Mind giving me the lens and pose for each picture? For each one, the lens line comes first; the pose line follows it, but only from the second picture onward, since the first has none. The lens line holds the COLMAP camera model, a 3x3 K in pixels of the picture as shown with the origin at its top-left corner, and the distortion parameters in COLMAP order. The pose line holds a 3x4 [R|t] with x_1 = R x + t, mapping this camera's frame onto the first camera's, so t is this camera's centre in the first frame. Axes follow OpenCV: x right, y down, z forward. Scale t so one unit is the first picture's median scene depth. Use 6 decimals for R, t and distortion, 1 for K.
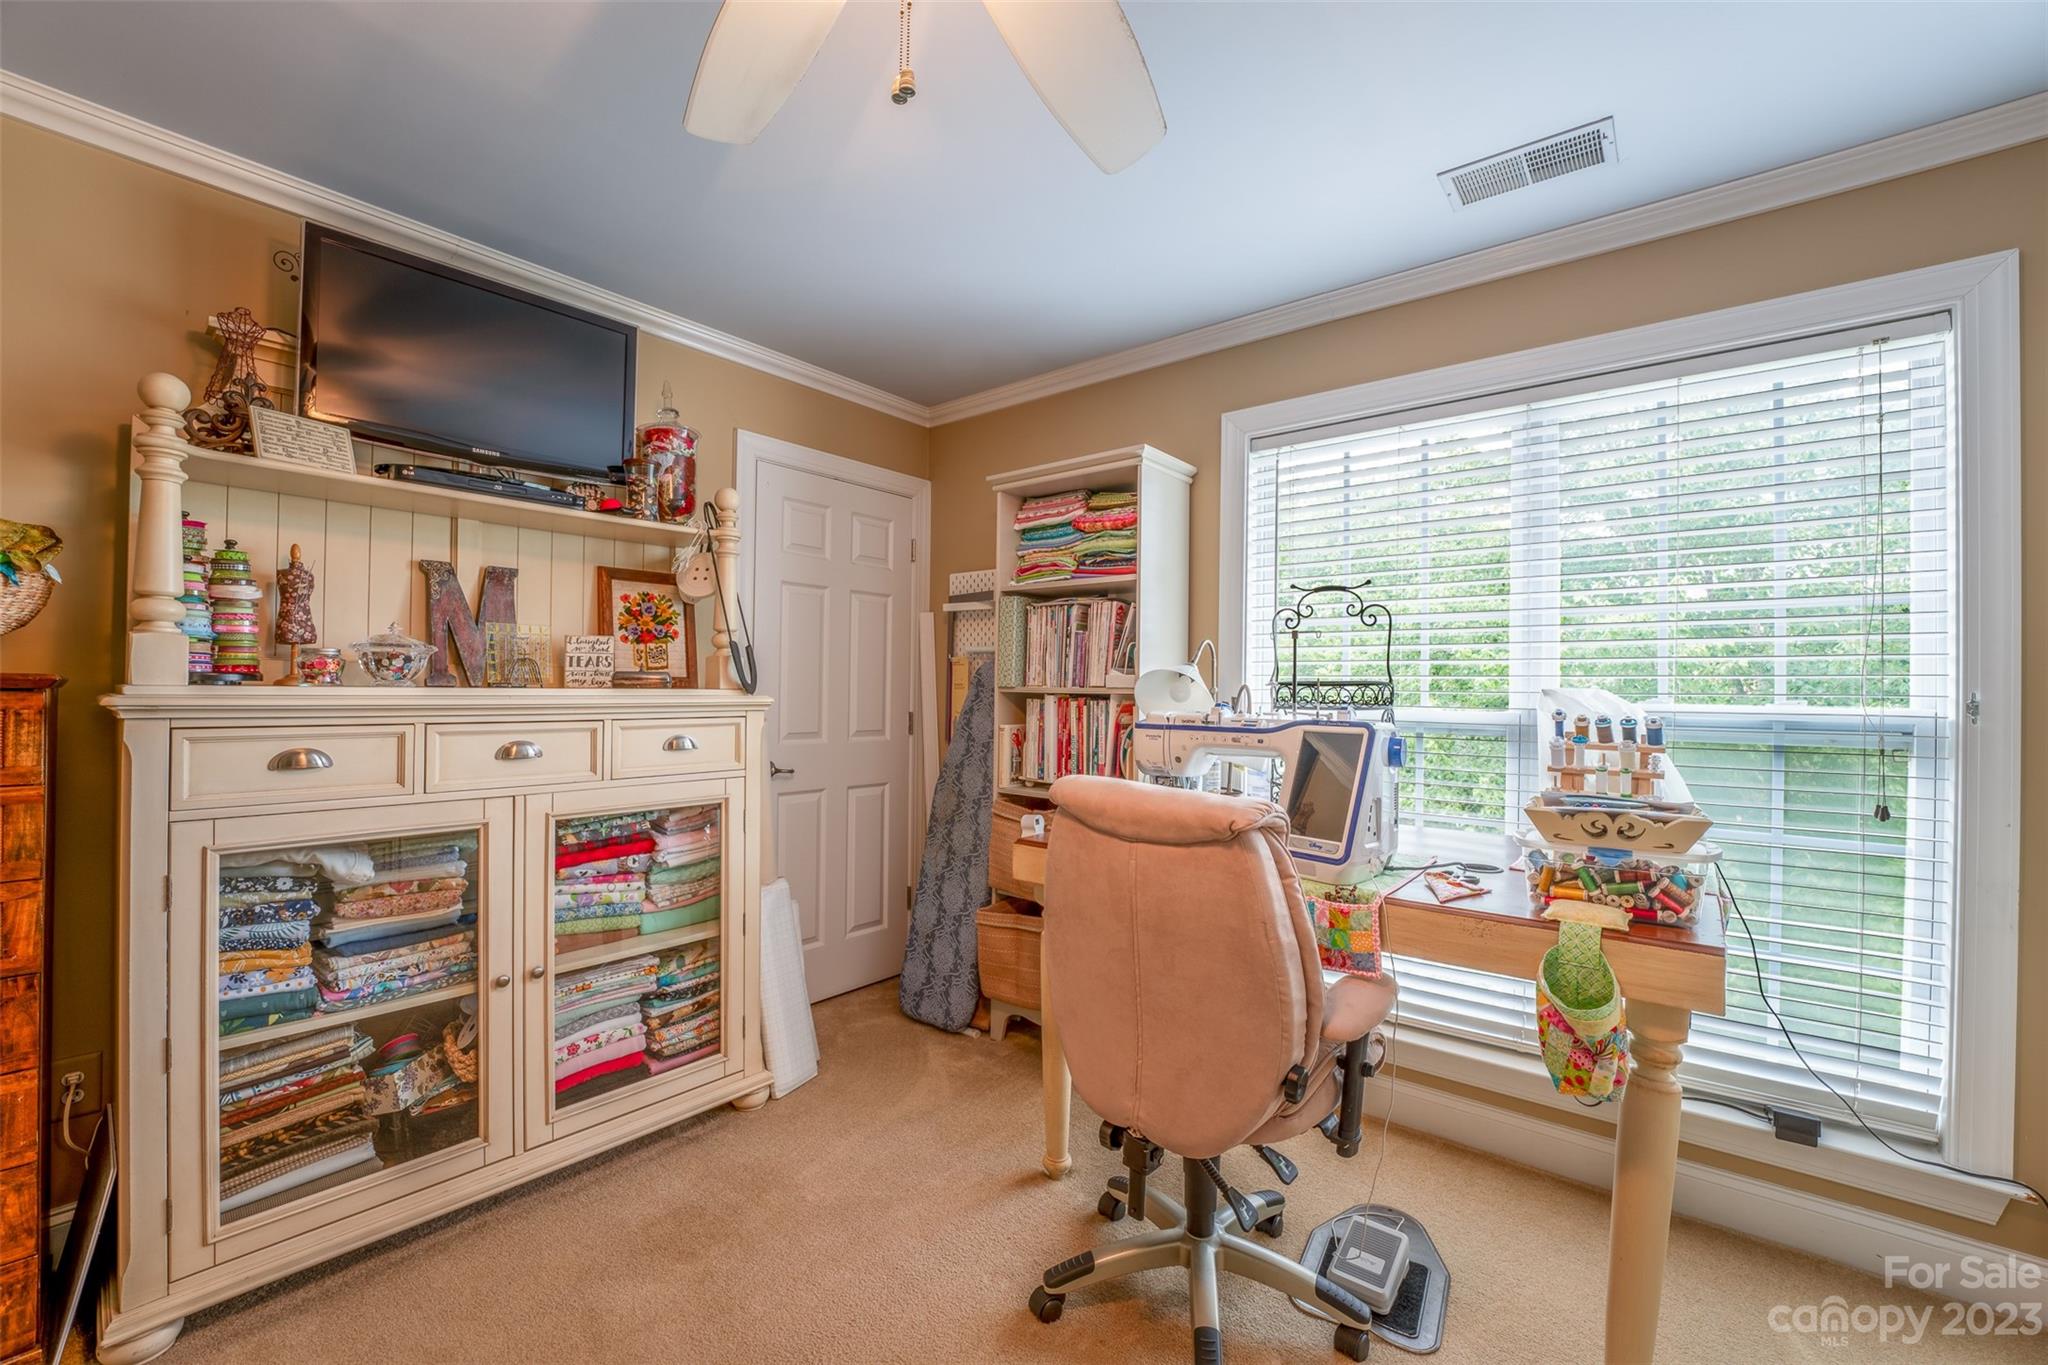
lens RADIAL K [[863.2, 0, 1024.0], [0, 863.2, 682.5], [0, 0, 1]] dist [-0.001551, -0.000662]
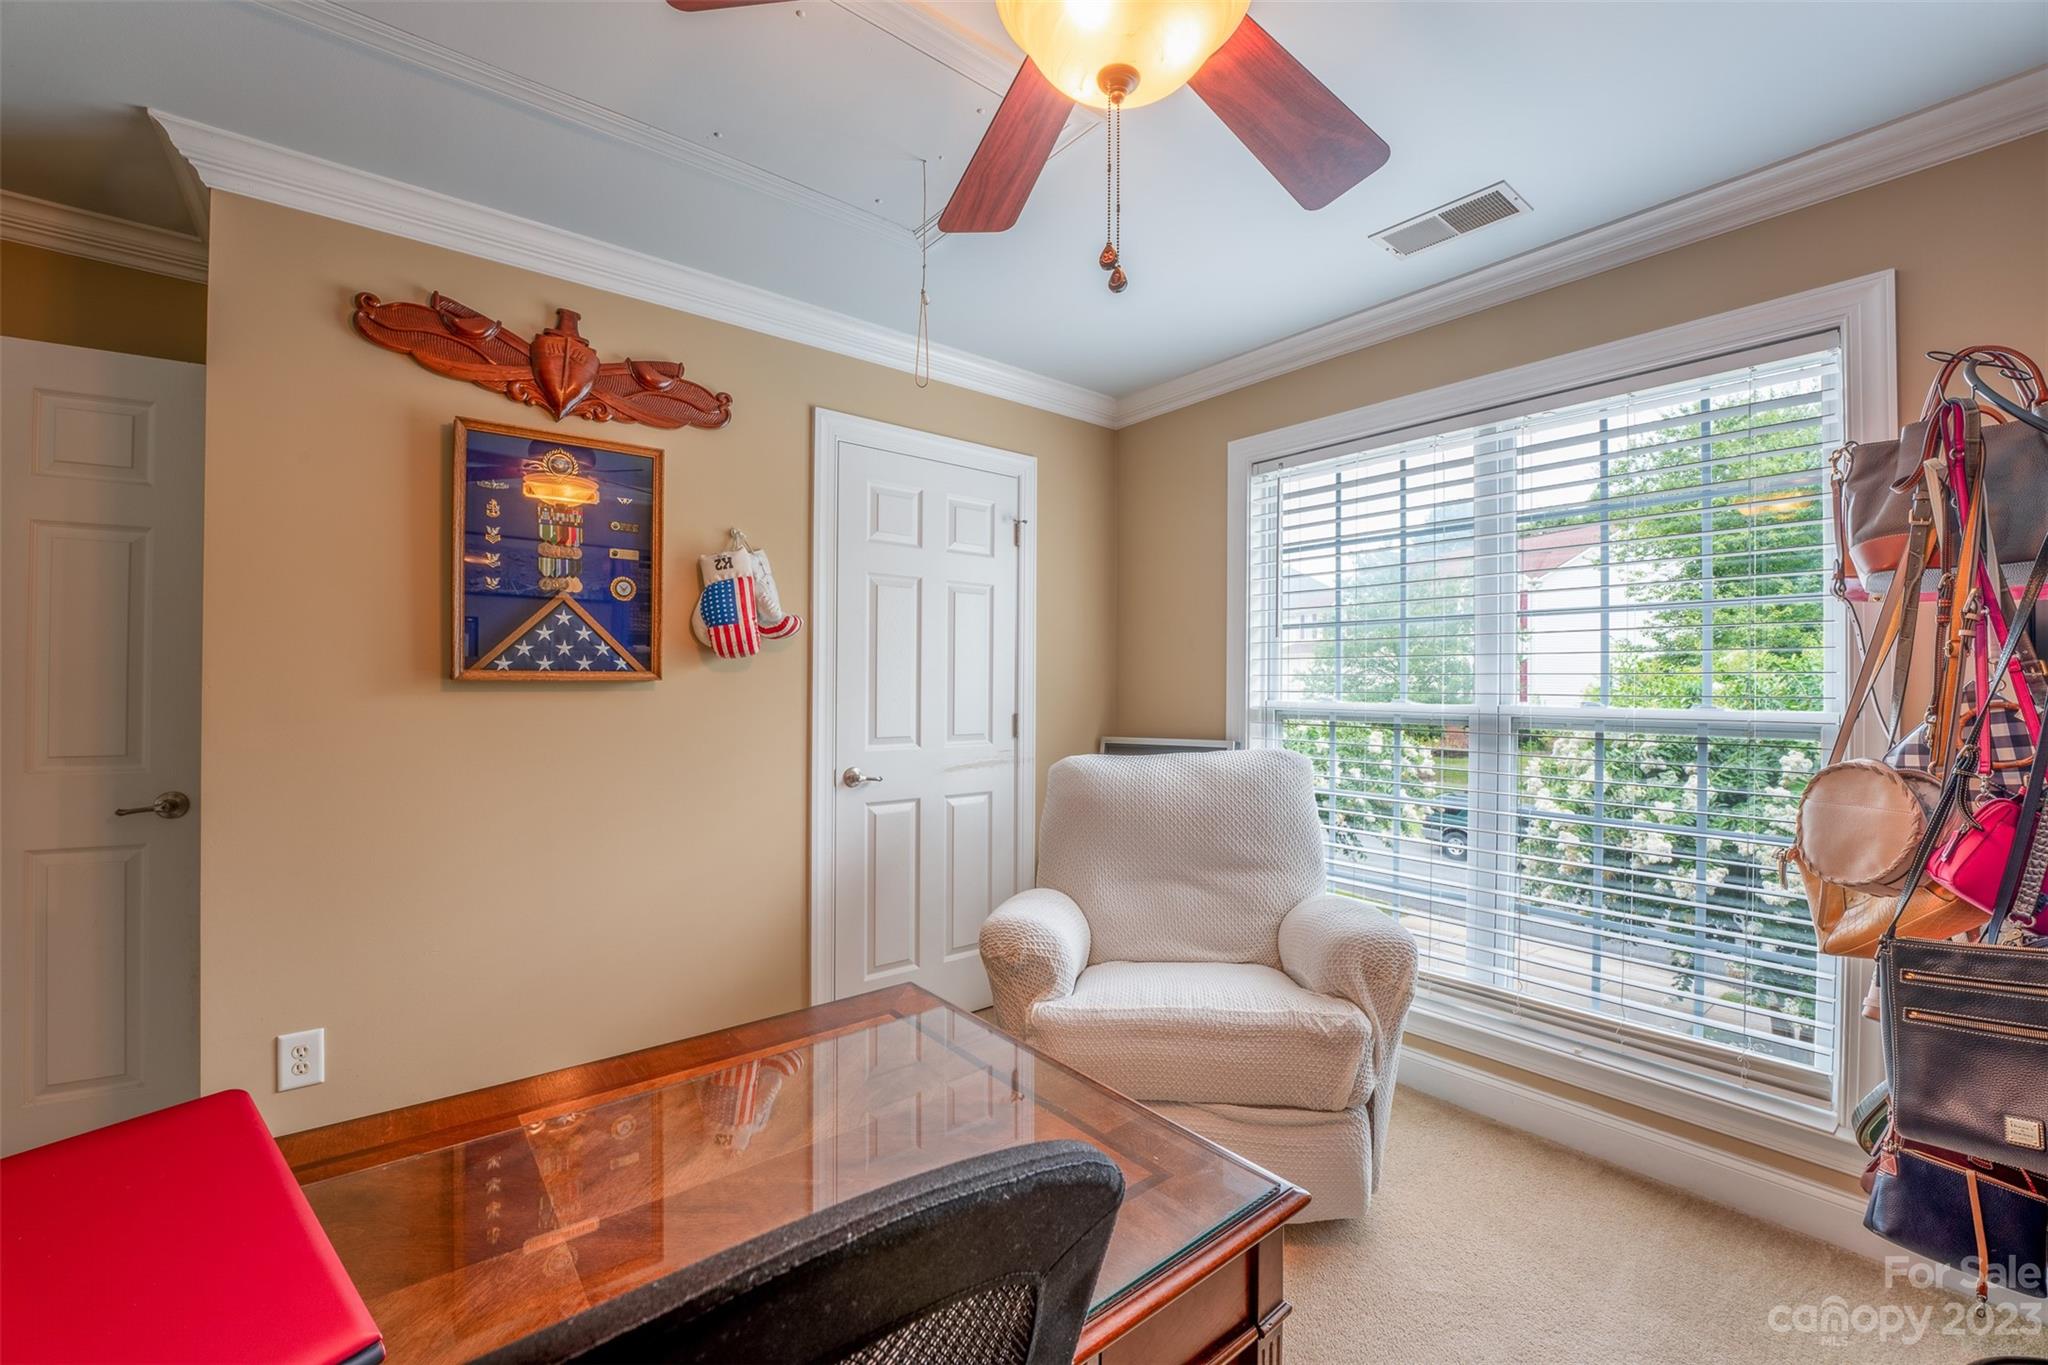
lens RADIAL K [[850.0, 0, 1024.0], [0, 850.0, 682.5], [0, 0, 1]] dist [-0.003747, -0.000133]
pose [[0.978555, -0.002259, -0.205974, 0.266775], [0.003033, 0.999989, 0.003442, 0.000925], [0.205964, -0.003993, 0.978551, -0.209890]]
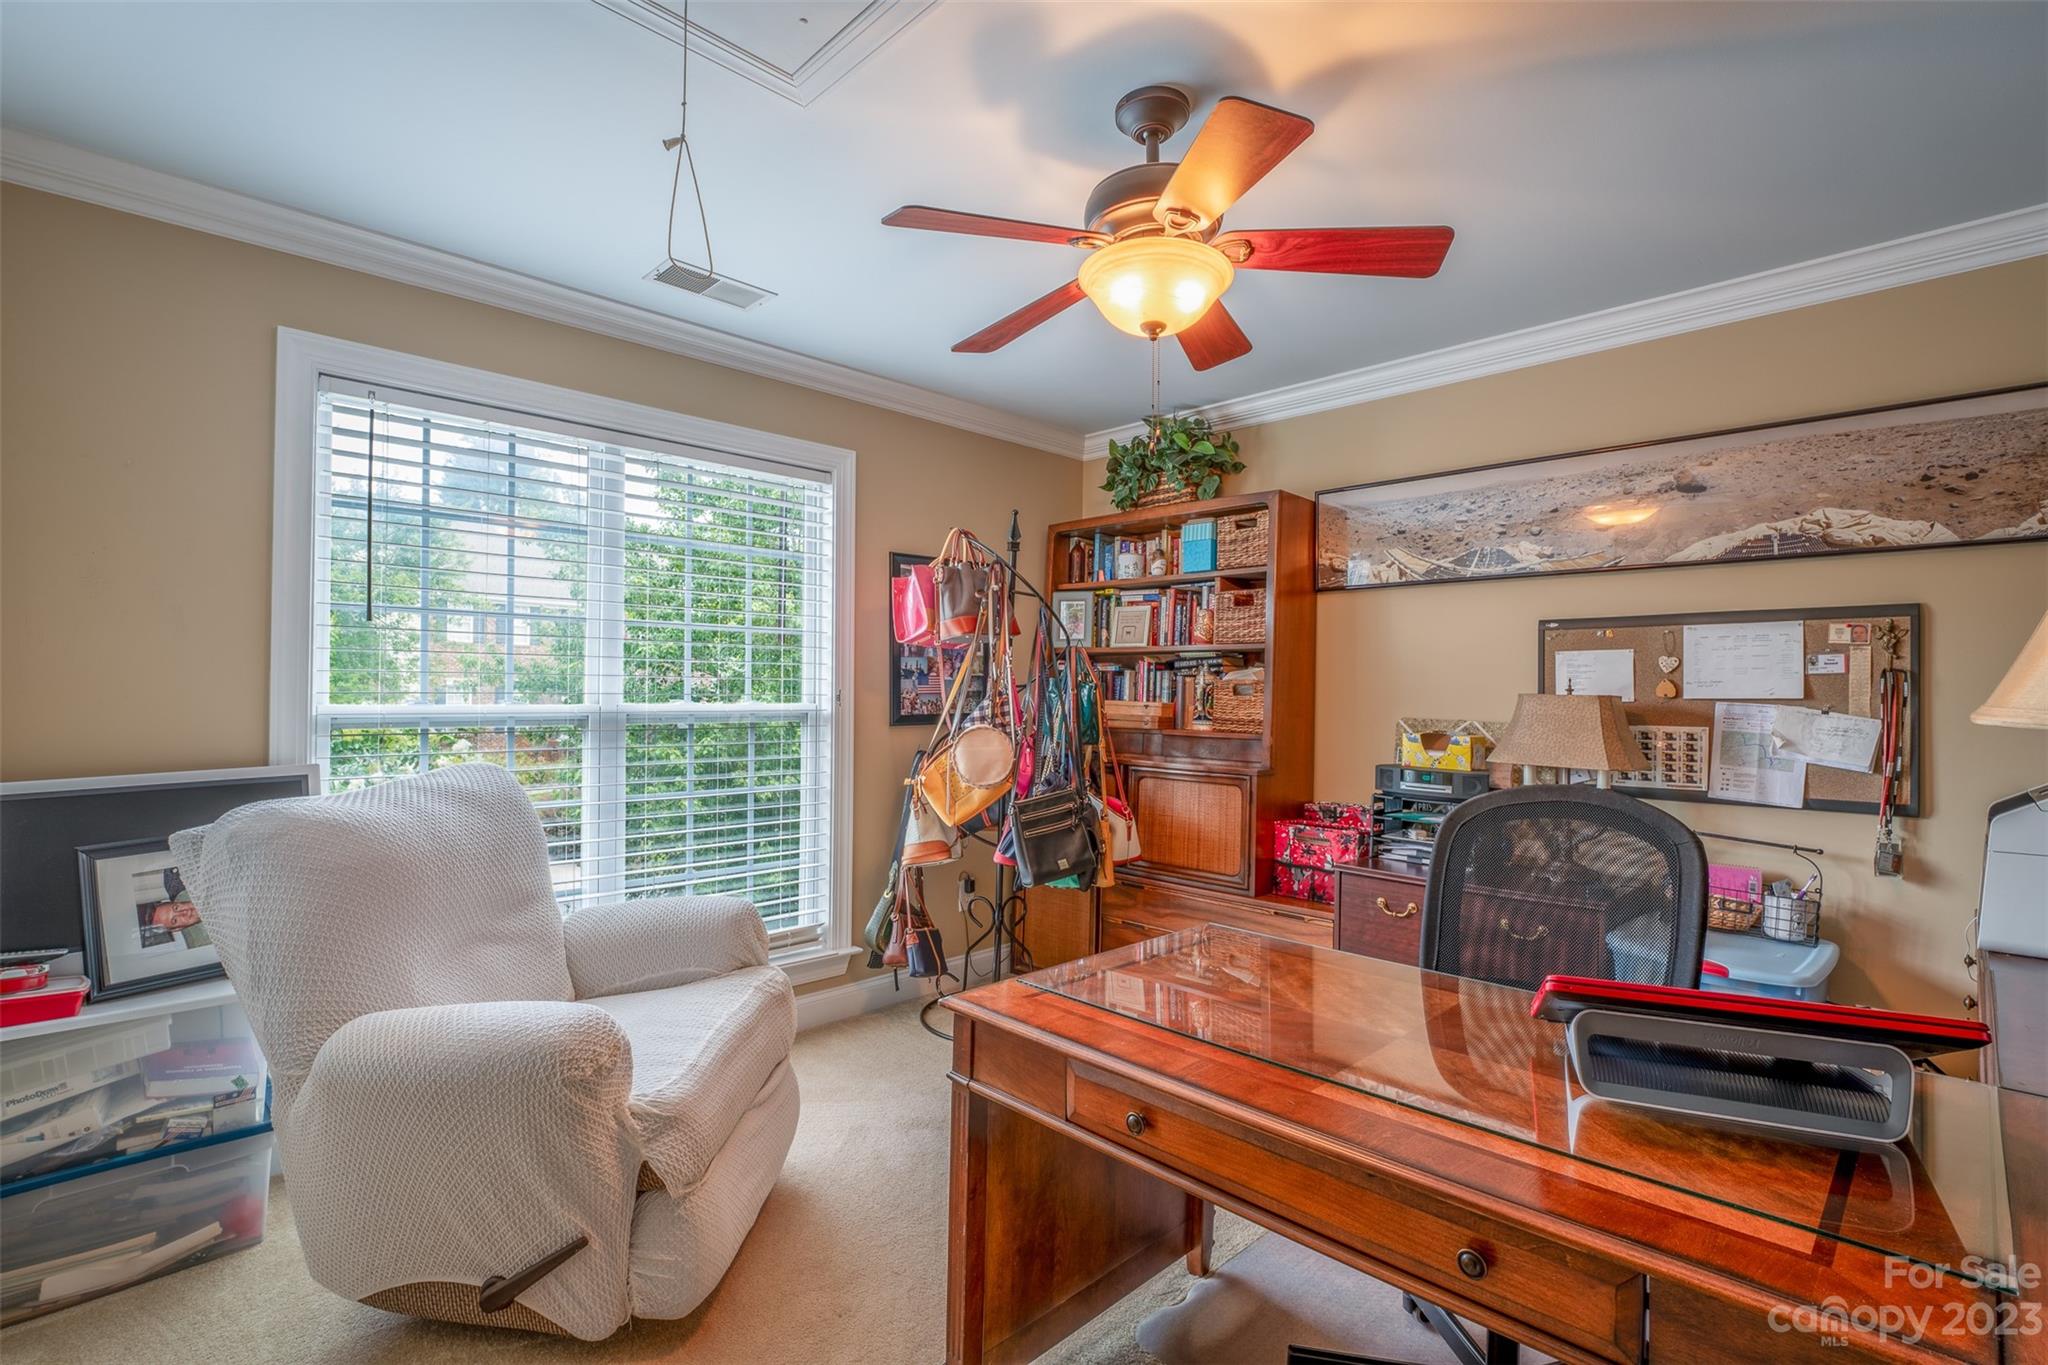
lens RADIAL K [[971.2, 0, 1024.0], [0, 971.2, 682.5], [0, 0, 1]] dist [0.000564, 0.000046]
pose [[0.116123, -0.002486, 0.993232, -0.766809], [-0.017471, 0.999837, 0.004545, -0.011687], [-0.993081, -0.017881, 0.116060, 0.321122]]
